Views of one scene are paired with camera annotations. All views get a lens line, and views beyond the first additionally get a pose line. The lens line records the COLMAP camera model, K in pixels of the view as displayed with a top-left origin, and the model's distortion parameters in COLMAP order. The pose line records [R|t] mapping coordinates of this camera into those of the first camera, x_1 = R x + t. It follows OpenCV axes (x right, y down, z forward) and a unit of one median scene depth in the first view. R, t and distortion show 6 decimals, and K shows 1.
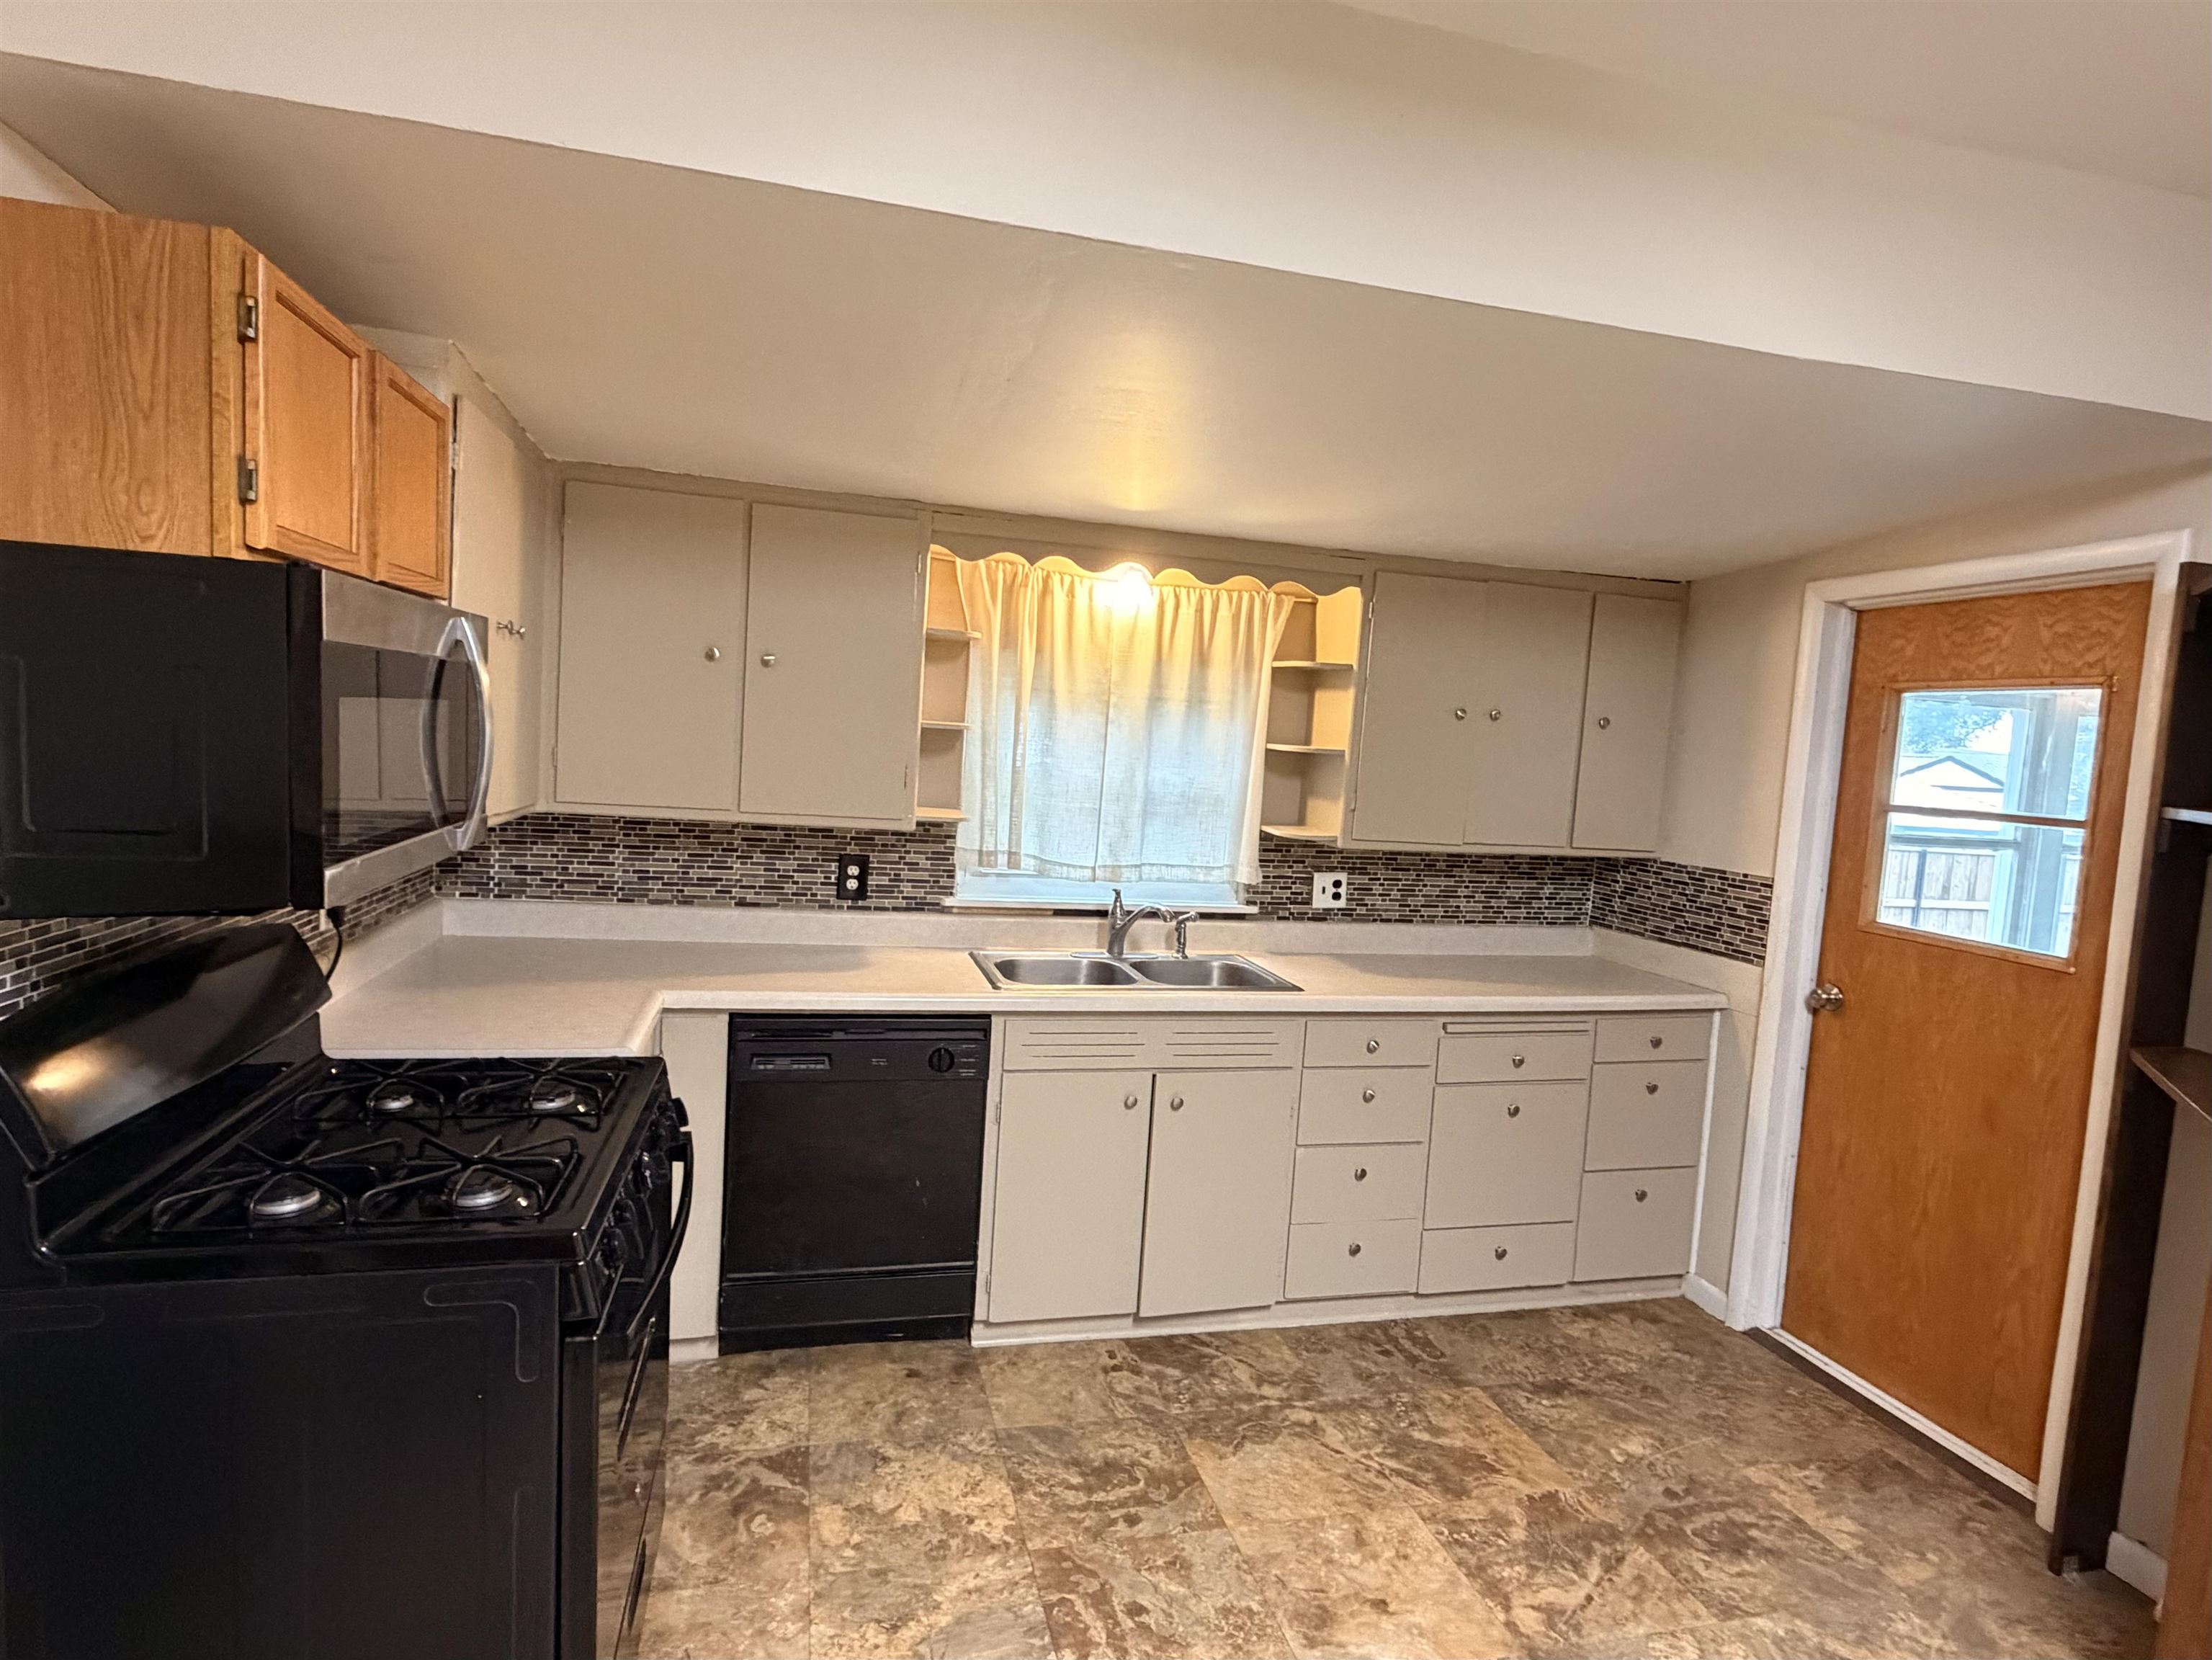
lens RADIAL K [[1187.0, 0, 1112.6], [0, 1187.0, 828.3], [0, 0, 1]] dist [-0.000069, 0.001070]
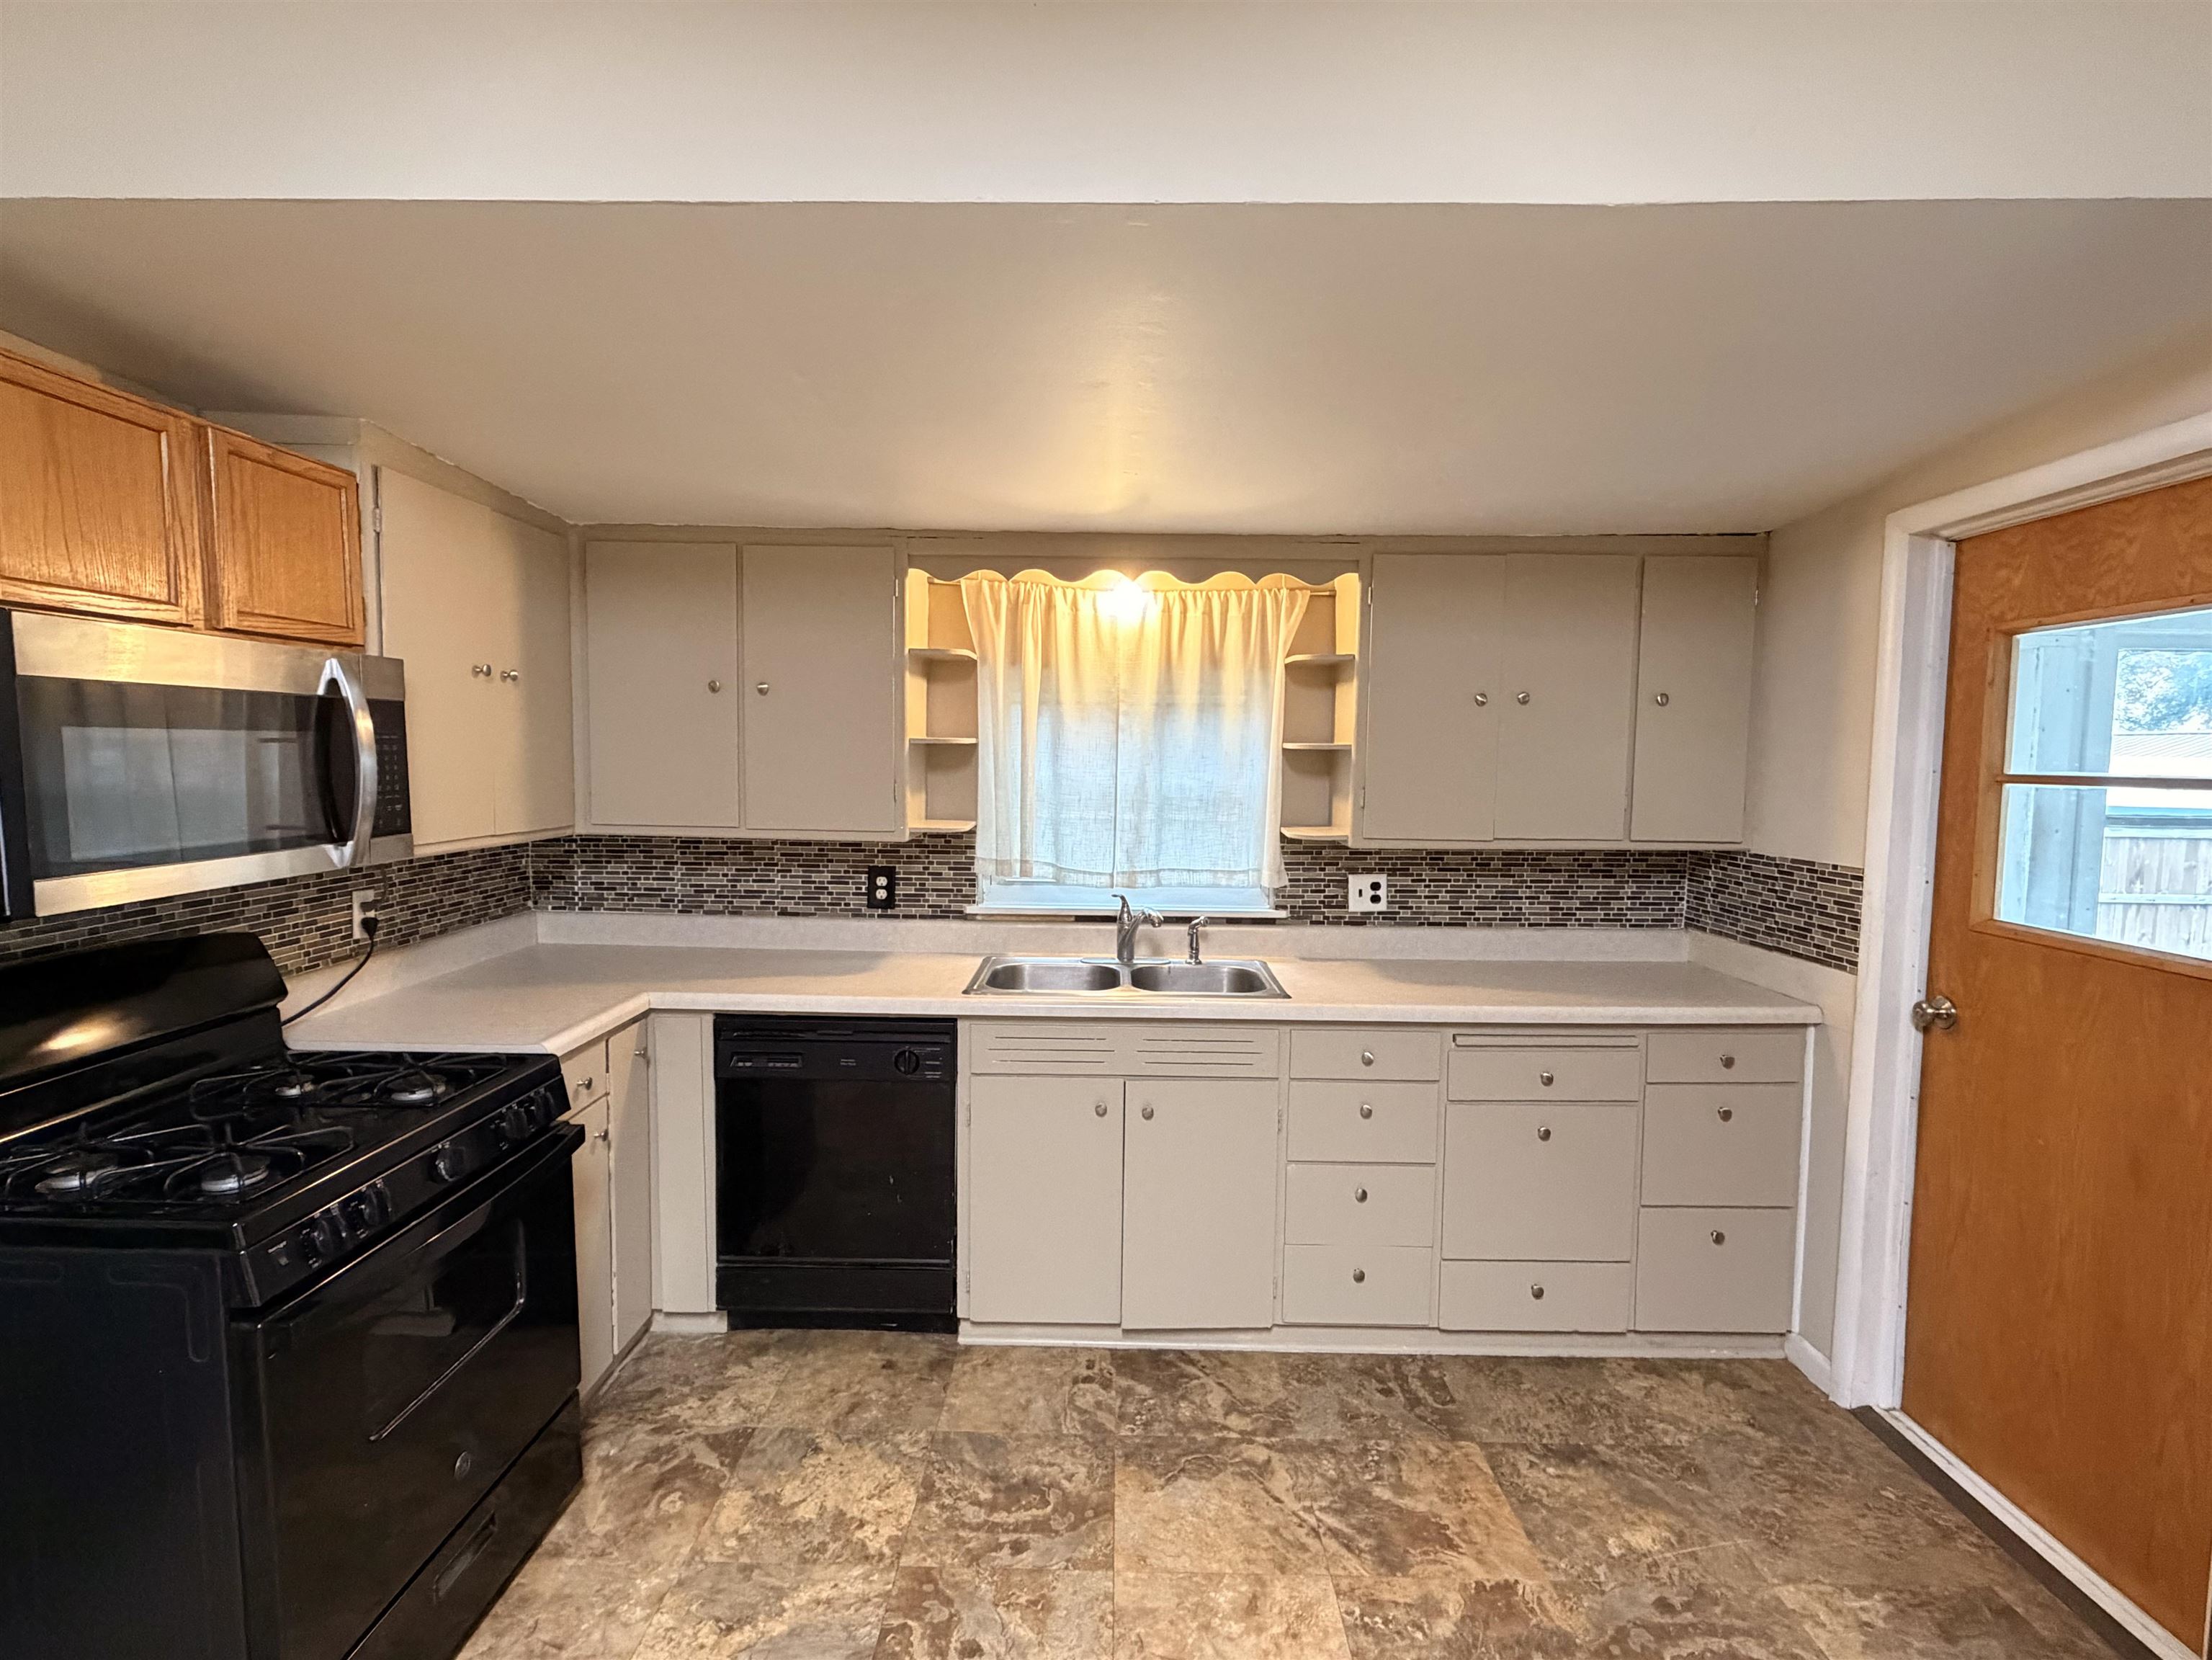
lens RADIAL K [[1069.0, 0, 1106.0], [0, 1069.0, 830.0], [0, 0, 1]] dist [0.000978, -0.000311]
pose [[0.963482, -0.032105, -0.265840, 0.246778], [0.027817, 0.999415, -0.019877, 0.014870], [0.266323, 0.011756, 0.963812, 0.129969]]
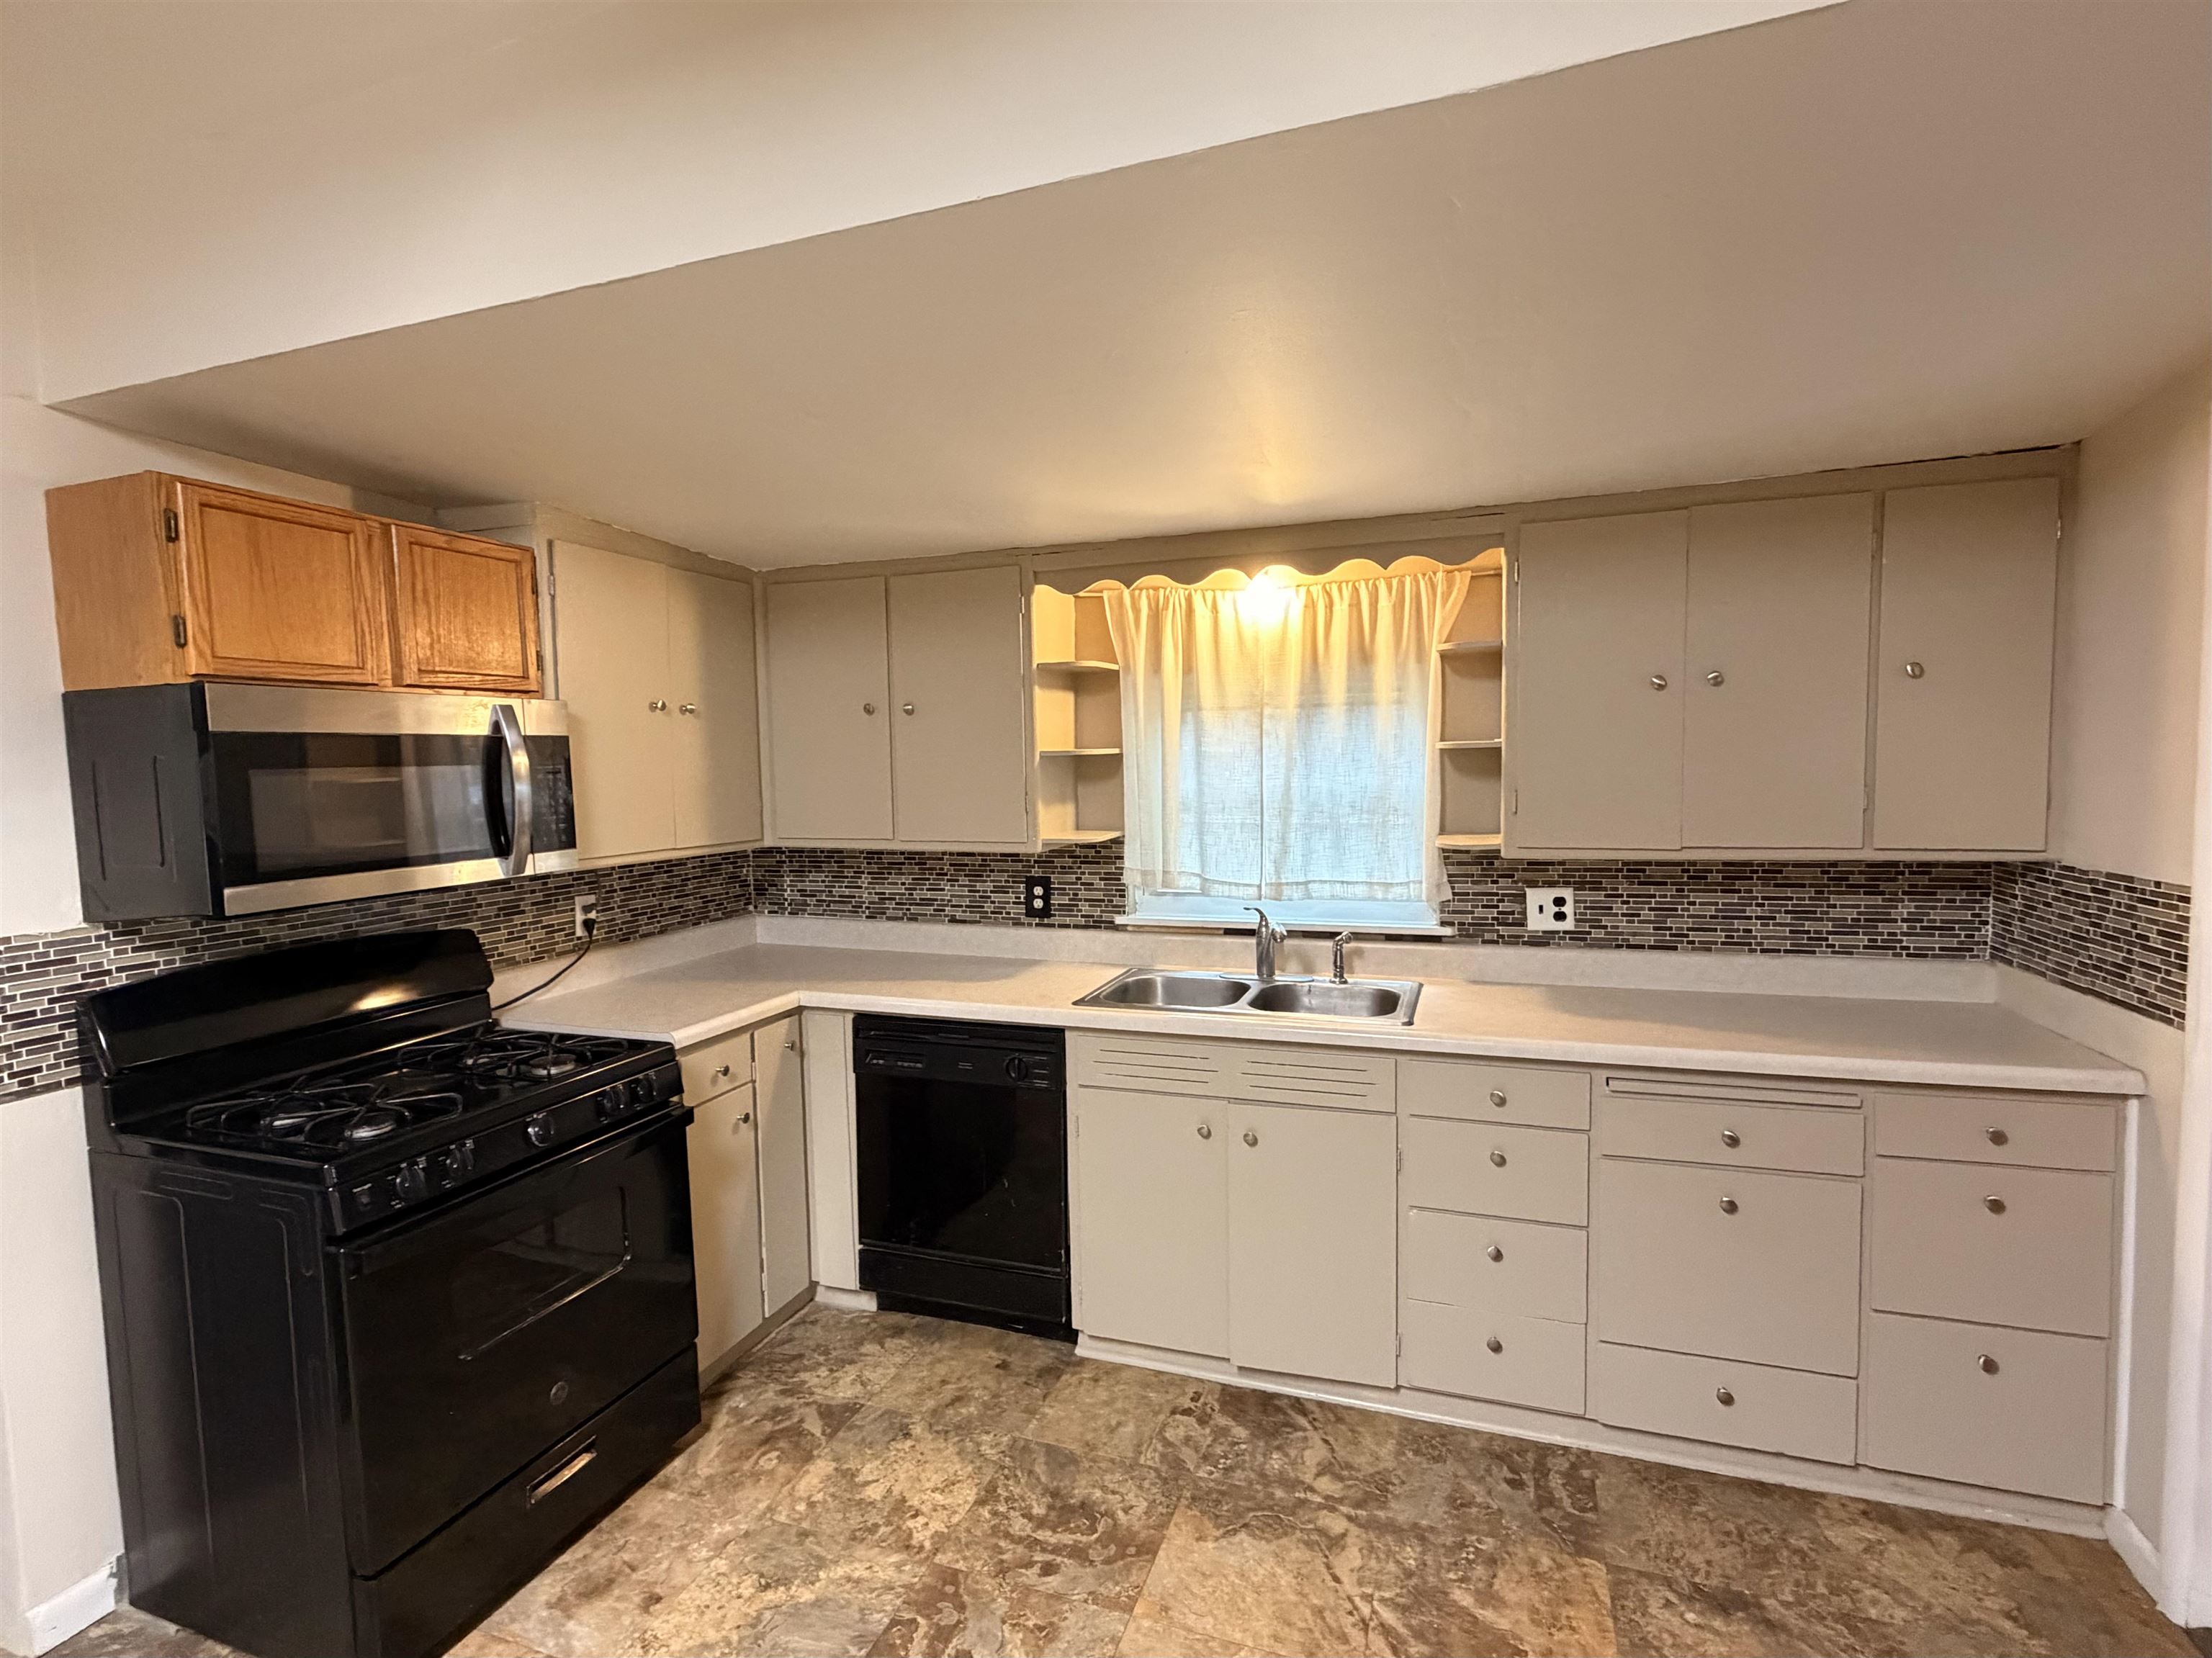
lens RADIAL K [[1073.7, 0, 1106.0], [0, 1073.7, 829.0], [0, 0, 1]] dist [0.001596, -0.001273]
pose [[0.822668, -0.043190, -0.566879, 0.419197], [0.027470, 0.998965, -0.036246, 0.016898], [0.567858, 0.014246, 0.823003, 0.229048]]
